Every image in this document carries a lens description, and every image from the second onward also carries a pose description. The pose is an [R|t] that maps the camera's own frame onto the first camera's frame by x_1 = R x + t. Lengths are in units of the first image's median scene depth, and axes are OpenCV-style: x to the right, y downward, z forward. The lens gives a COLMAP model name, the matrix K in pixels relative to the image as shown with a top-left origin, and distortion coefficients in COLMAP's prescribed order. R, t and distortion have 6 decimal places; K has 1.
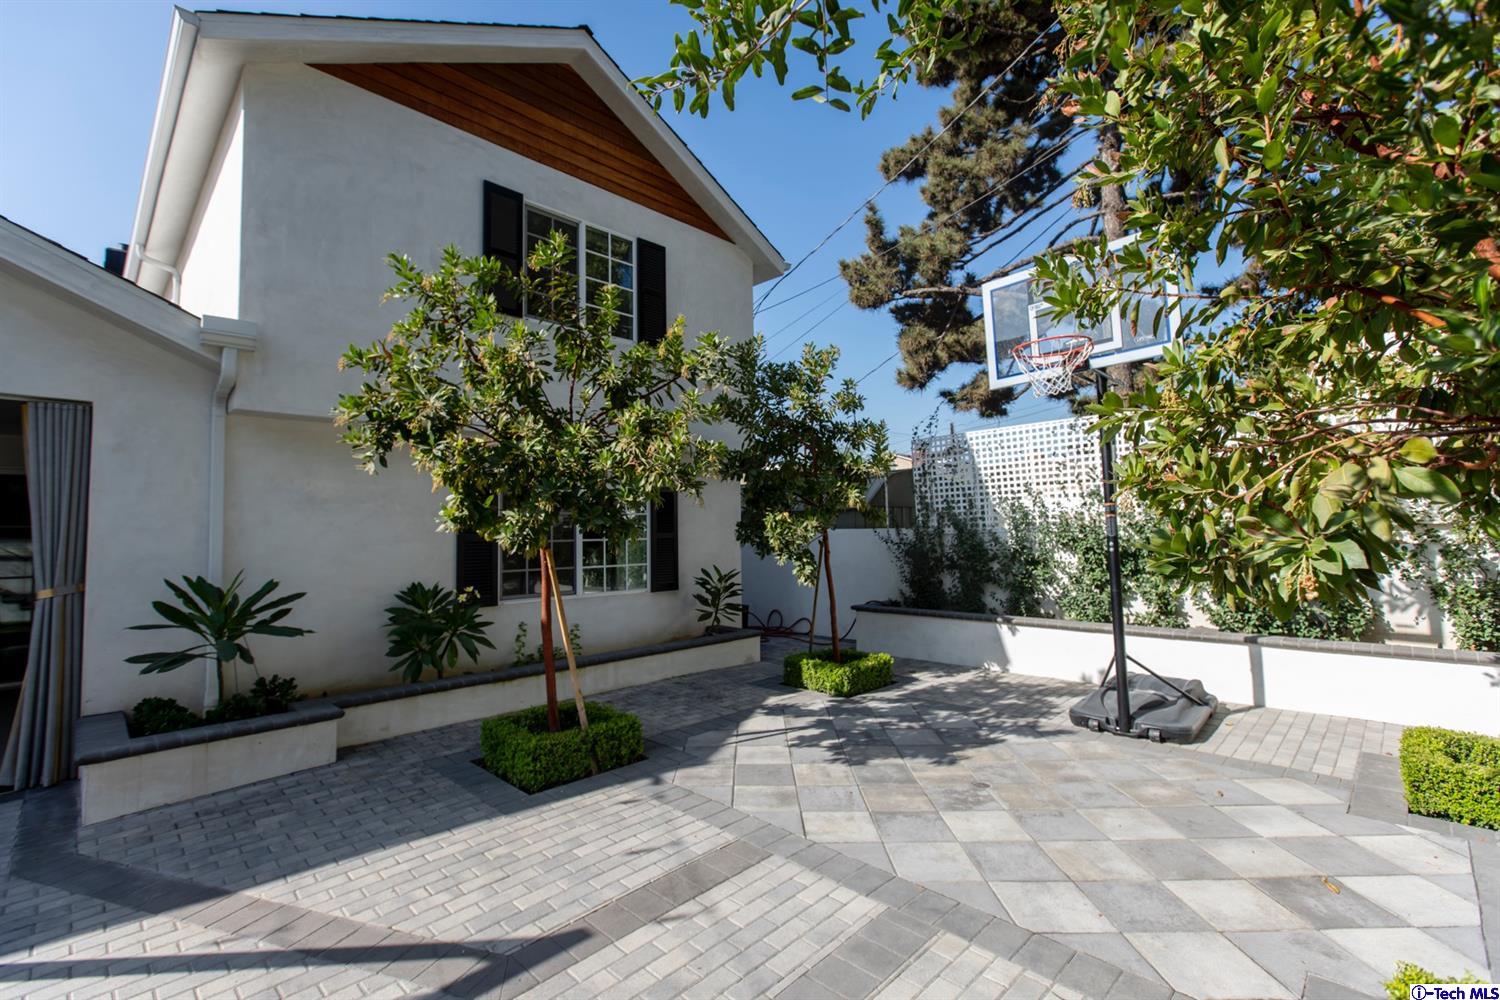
lens RADIAL K [[668.8, 0, 751.8], [0, 668.8, 488.7], [0, 0, 1]] dist [0.000679, -0.000671]
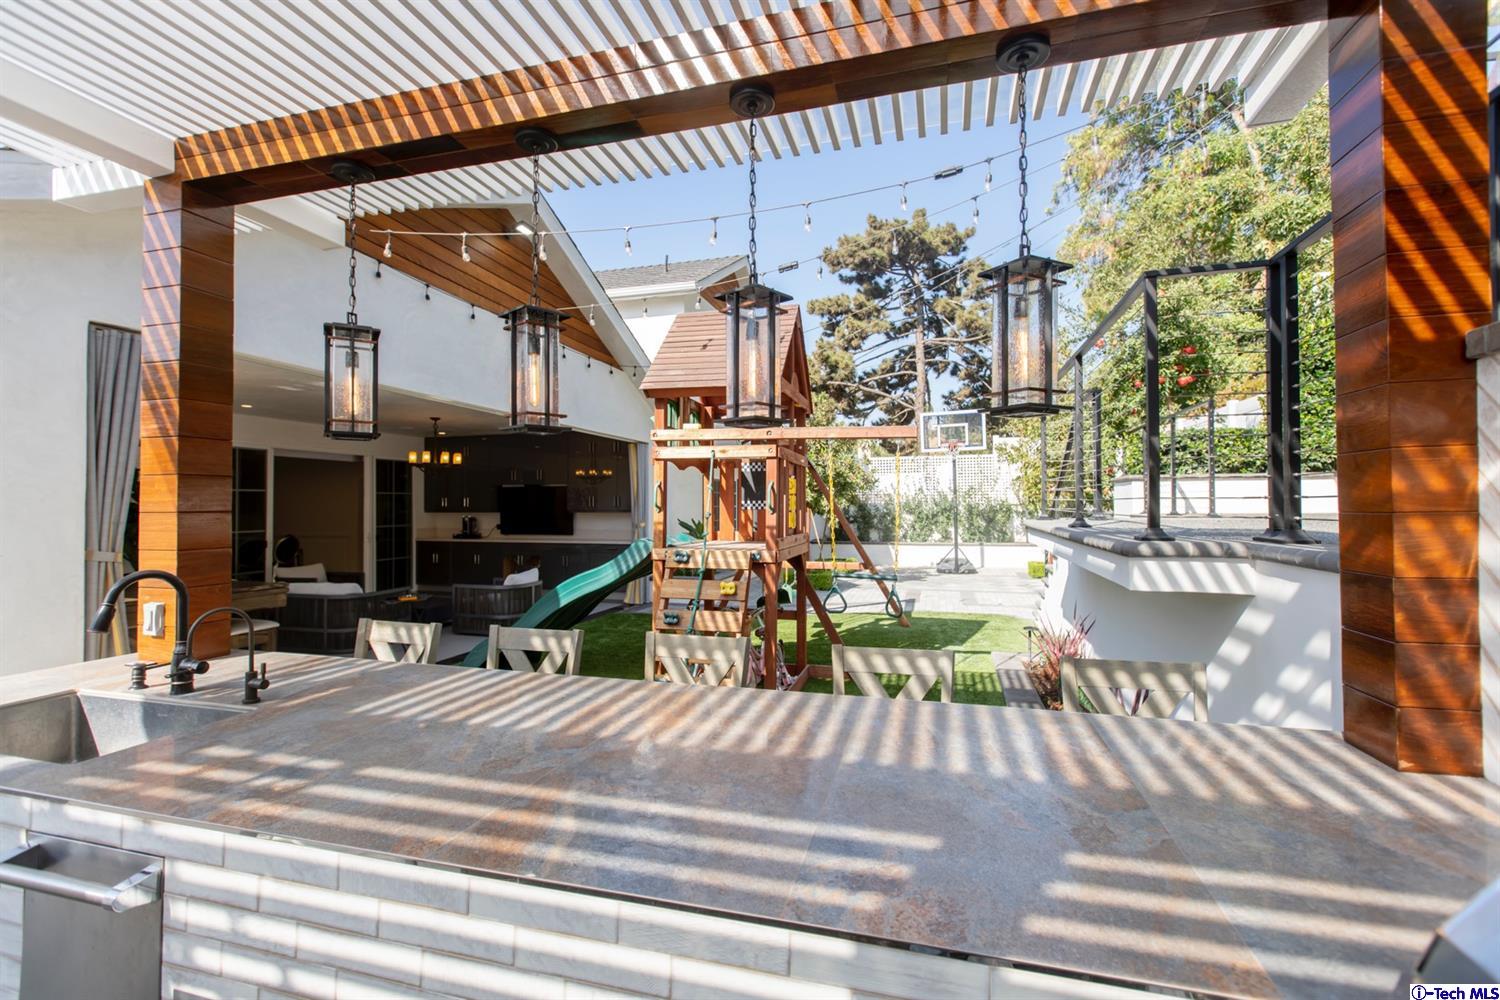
lens RADIAL K [[668.8, 0, 755.0], [0, 668.8, 492.9], [0, 0, 1]] dist [0.000679, -0.000671]
pose [[0.872700, 0.021435, 0.487785, -1.608411], [-0.040865, 0.998737, 0.029225, -0.036686], [-0.486543, -0.045438, 0.872474, -1.083996]]
